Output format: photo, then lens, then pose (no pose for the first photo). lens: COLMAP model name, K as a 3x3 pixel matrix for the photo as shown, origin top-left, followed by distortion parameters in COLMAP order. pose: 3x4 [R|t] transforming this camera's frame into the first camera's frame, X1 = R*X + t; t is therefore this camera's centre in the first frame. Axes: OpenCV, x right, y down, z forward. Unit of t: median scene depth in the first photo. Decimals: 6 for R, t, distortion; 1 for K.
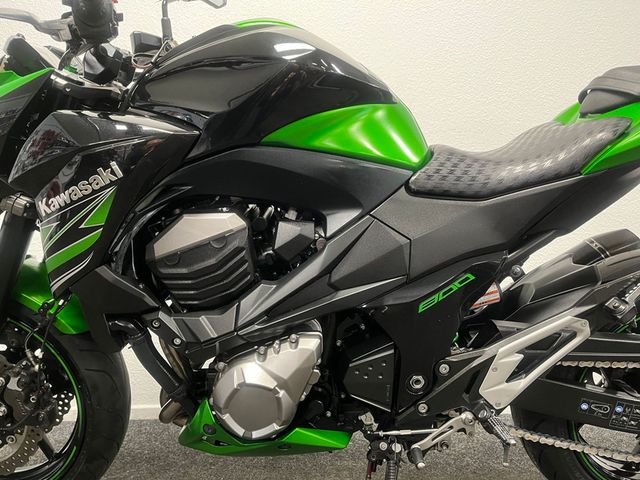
lens RADIAL K [[484.9, 0, 320.0], [0, 484.9, 240.0], [0, 0, 1]] dist [0.057208, -0.060971]
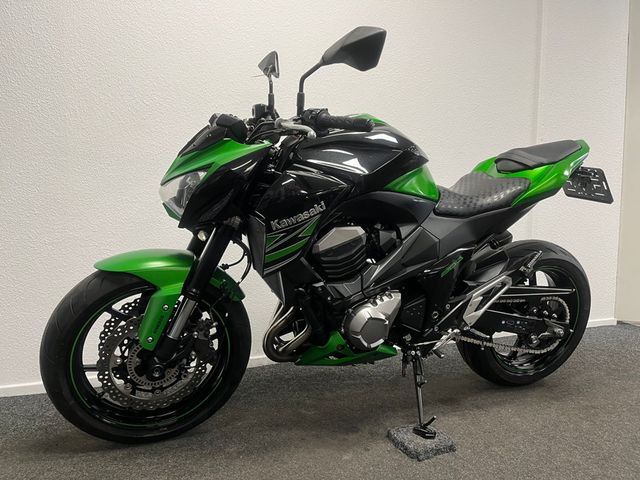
lens RADIAL K [[484.9, 0, 320.0], [0, 484.9, 240.0], [0, 0, 1]] dist [0.057208, -0.060971]
pose [[0.937084, -0.013801, 0.348830, -0.897334], [0.002439, 0.999453, 0.032990, -0.060973], [-0.349094, -0.030064, 0.936605, -0.610364]]
